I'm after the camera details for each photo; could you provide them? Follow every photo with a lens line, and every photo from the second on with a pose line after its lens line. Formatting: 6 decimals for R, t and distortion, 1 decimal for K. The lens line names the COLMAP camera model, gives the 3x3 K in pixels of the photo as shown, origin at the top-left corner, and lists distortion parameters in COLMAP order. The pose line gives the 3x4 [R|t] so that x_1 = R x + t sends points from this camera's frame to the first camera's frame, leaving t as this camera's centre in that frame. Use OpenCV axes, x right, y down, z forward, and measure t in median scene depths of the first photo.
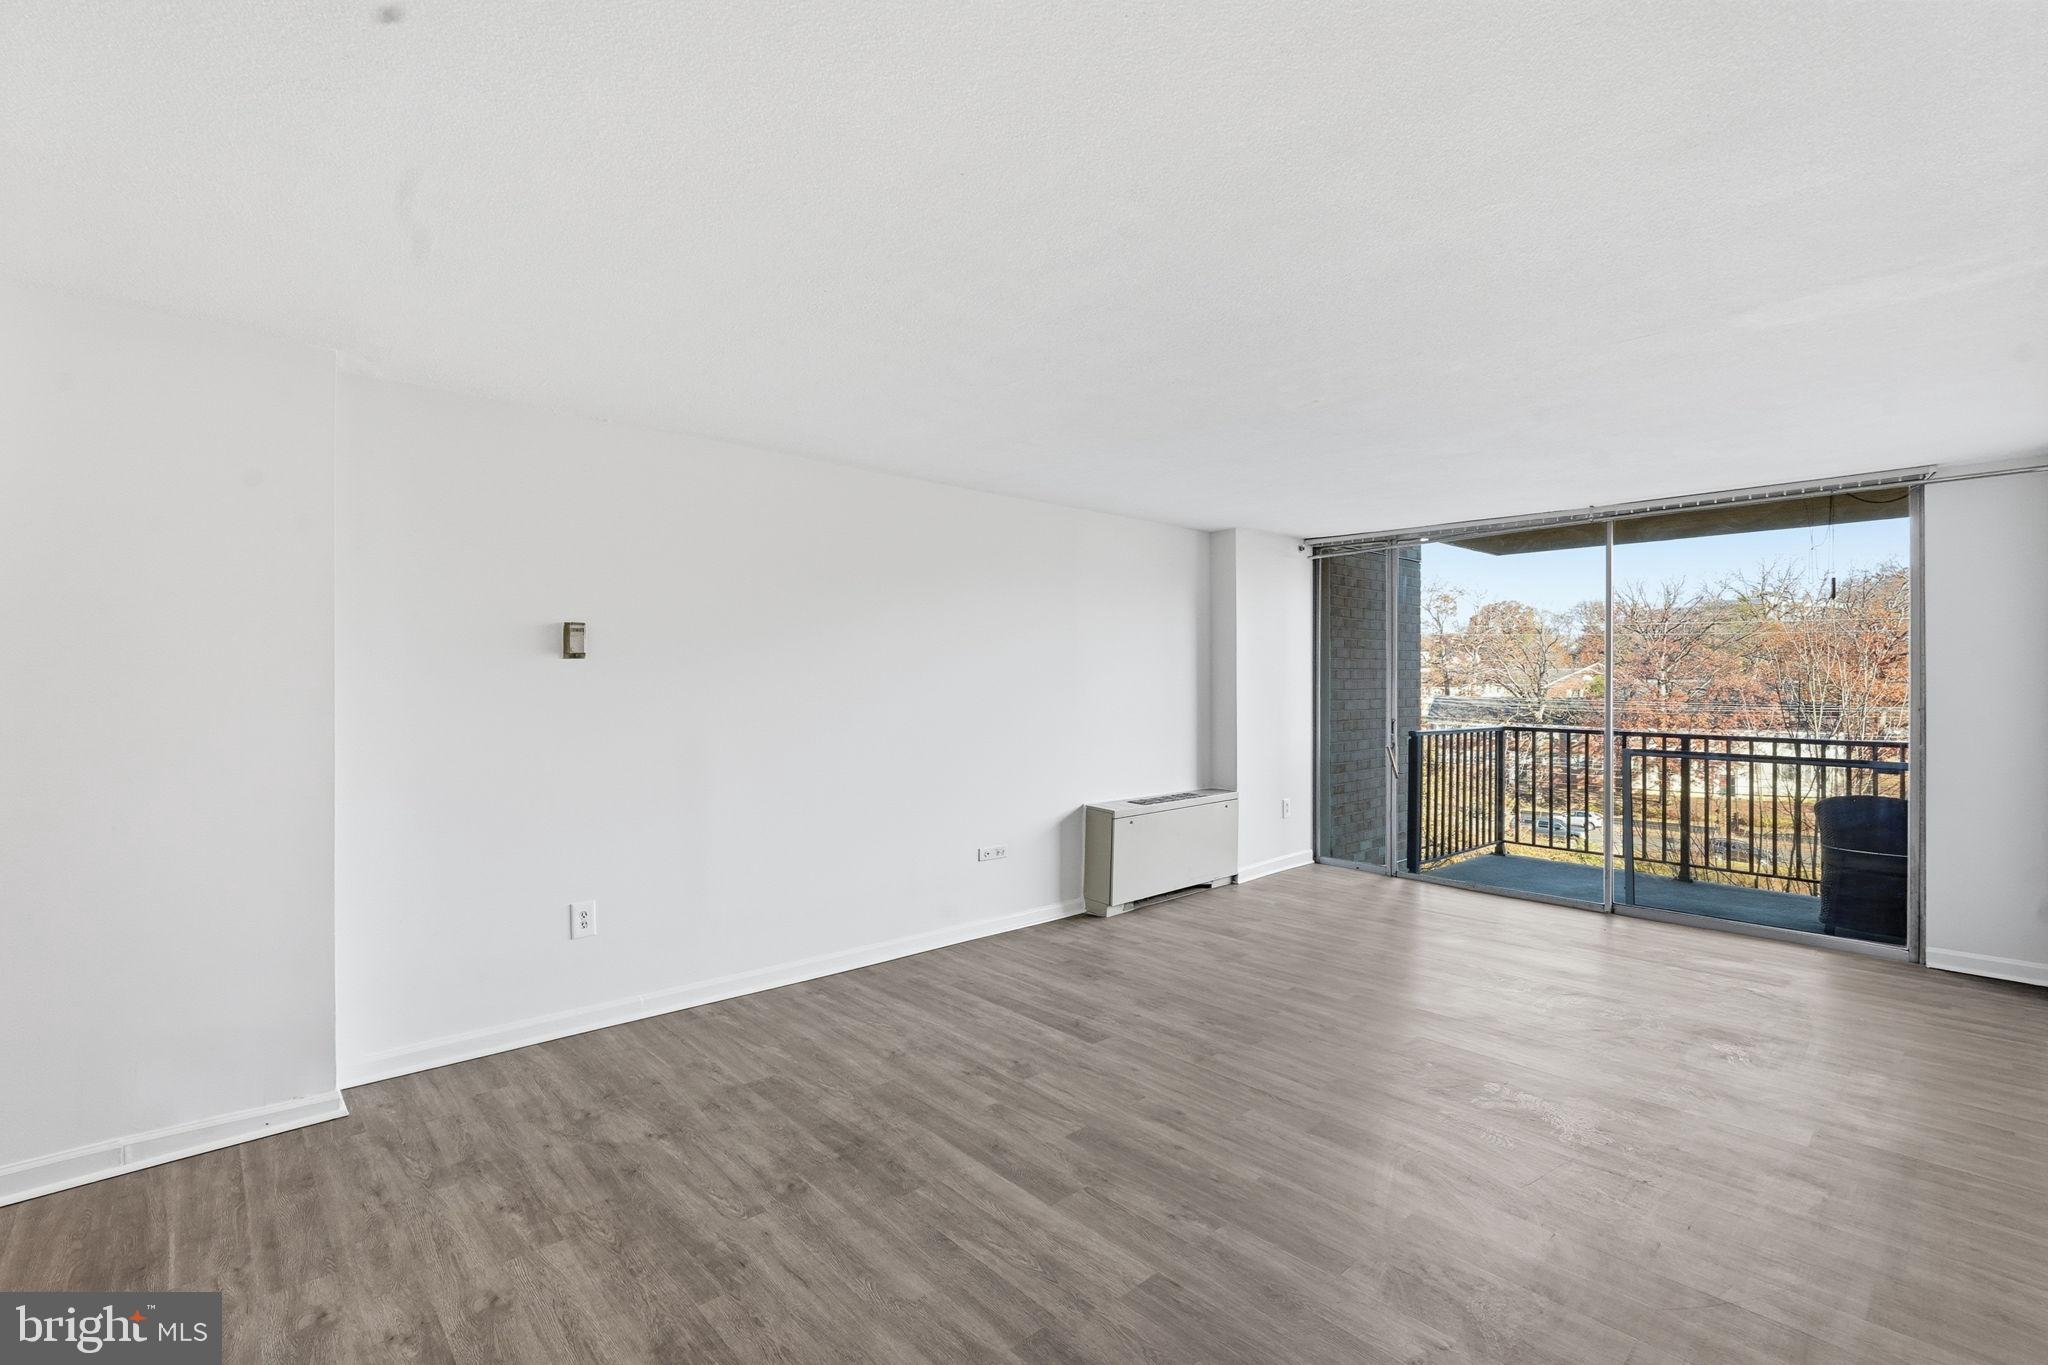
lens RADIAL K [[912.5, 0, 1016.4], [0, 912.5, 669.9], [0, 0, 1]] dist [-0.008630, 0.005503]
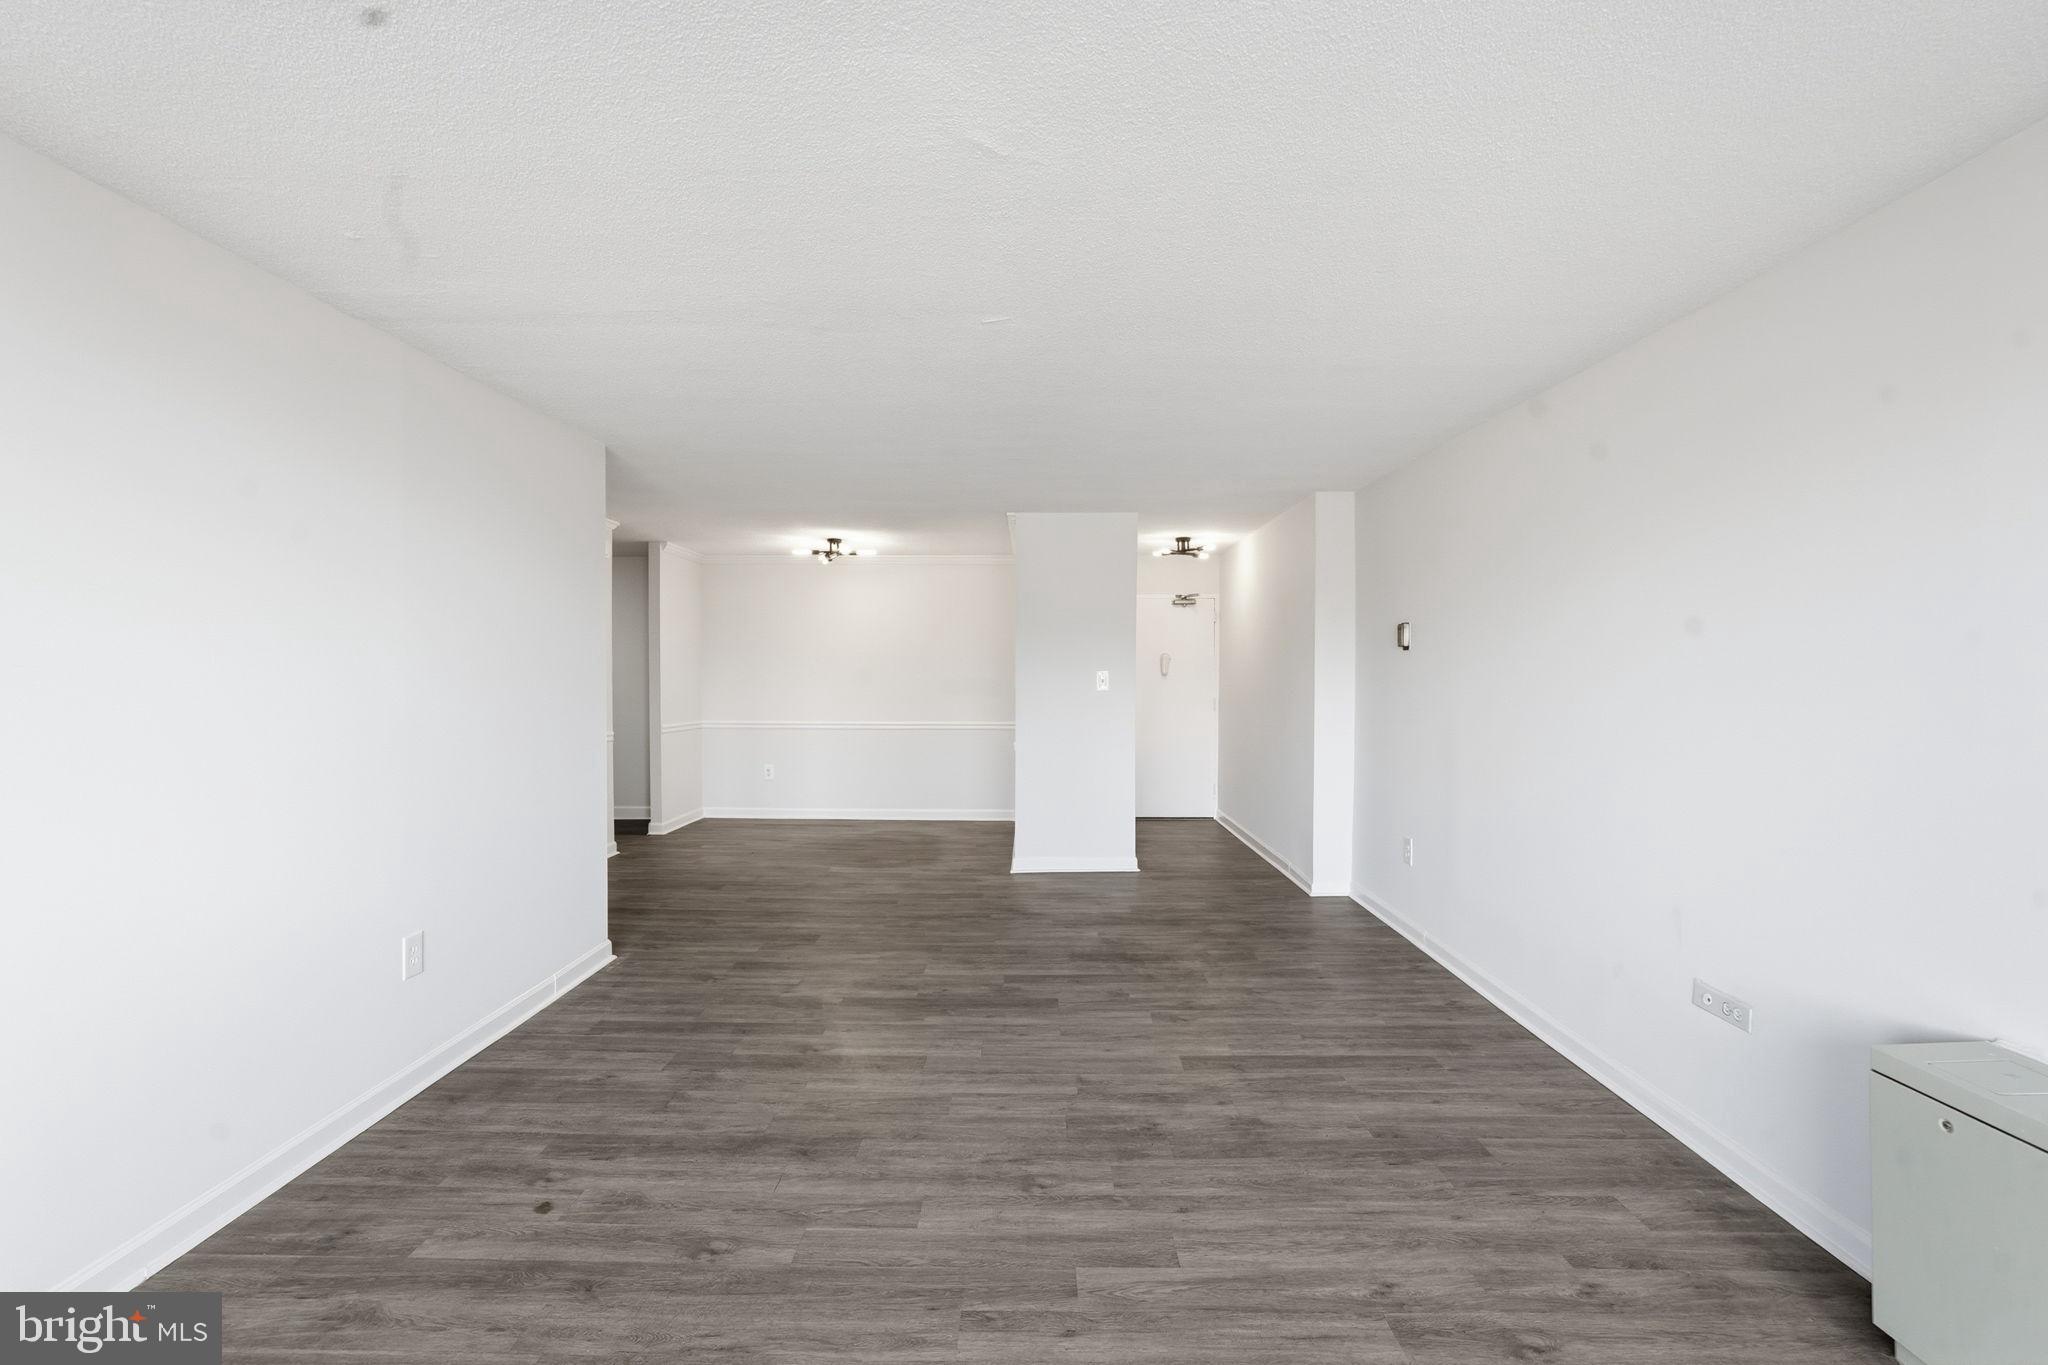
lens RADIAL K [[907.4, 0, 1022.3], [0, 907.4, 690.5], [0, 0, 1]] dist [-0.021415, 0.009649]
pose [[-0.685459, 0.012290, -0.728008, 0.937479], [0.003180, 0.999899, 0.013885, 0.027863], [0.728105, 0.007203, -0.685428, 1.651800]]
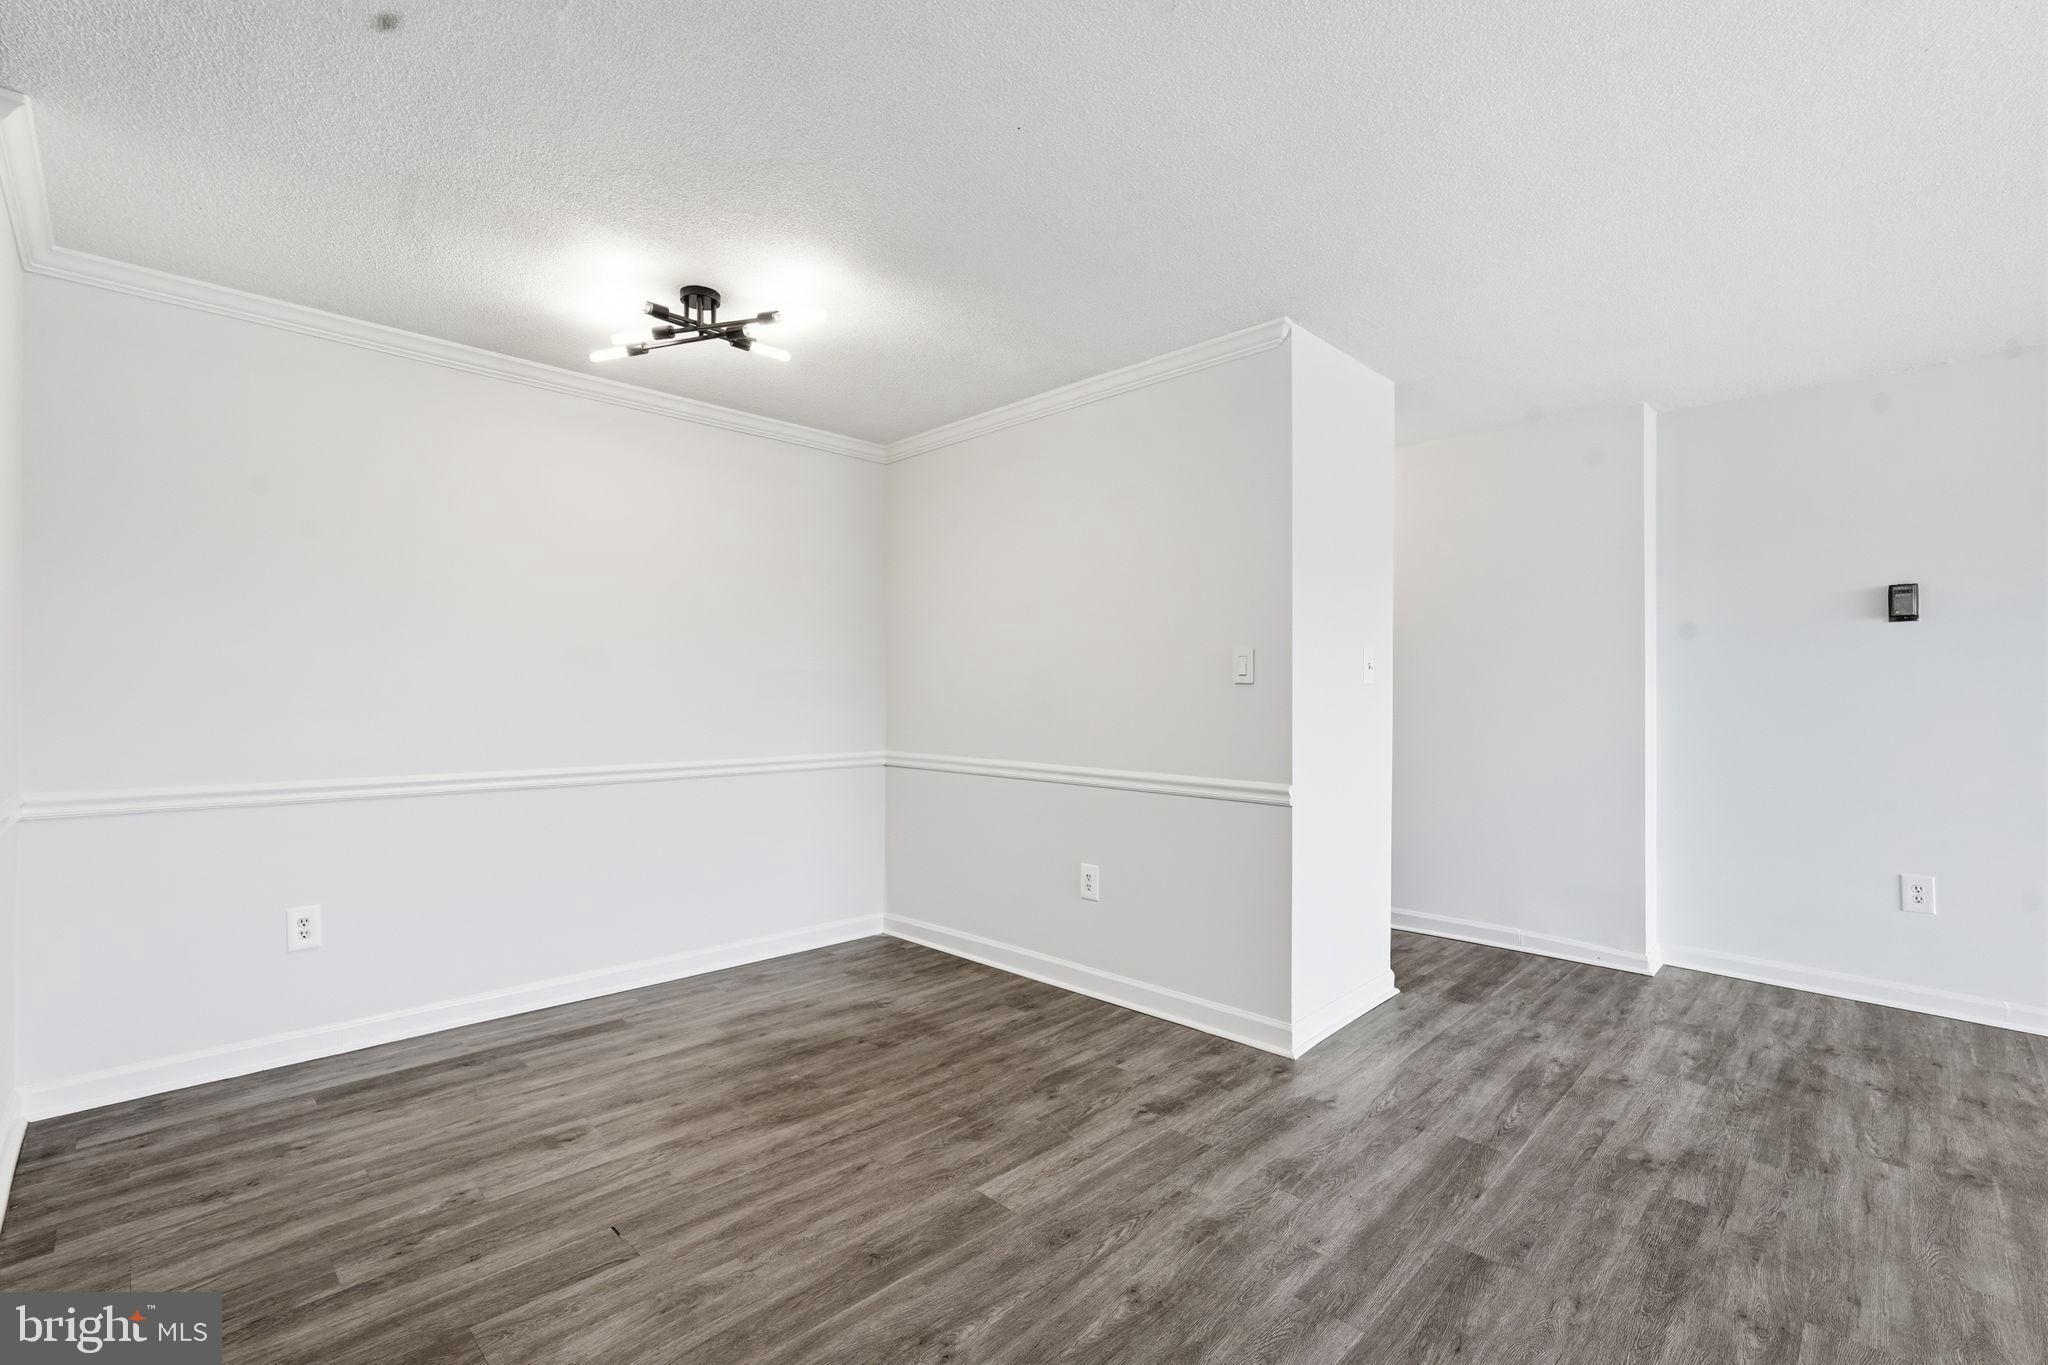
lens RADIAL K [[895.9, 0, 1013.2], [0, 895.9, 692.6], [0, 0, 1]] dist [-0.001305, 0.001013]
pose [[0.042853, -0.001452, -0.999080, 0.468660], [0.003959, 0.999991, -0.001283, 0.066859], [0.999074, -0.003901, 0.042858, 0.013987]]
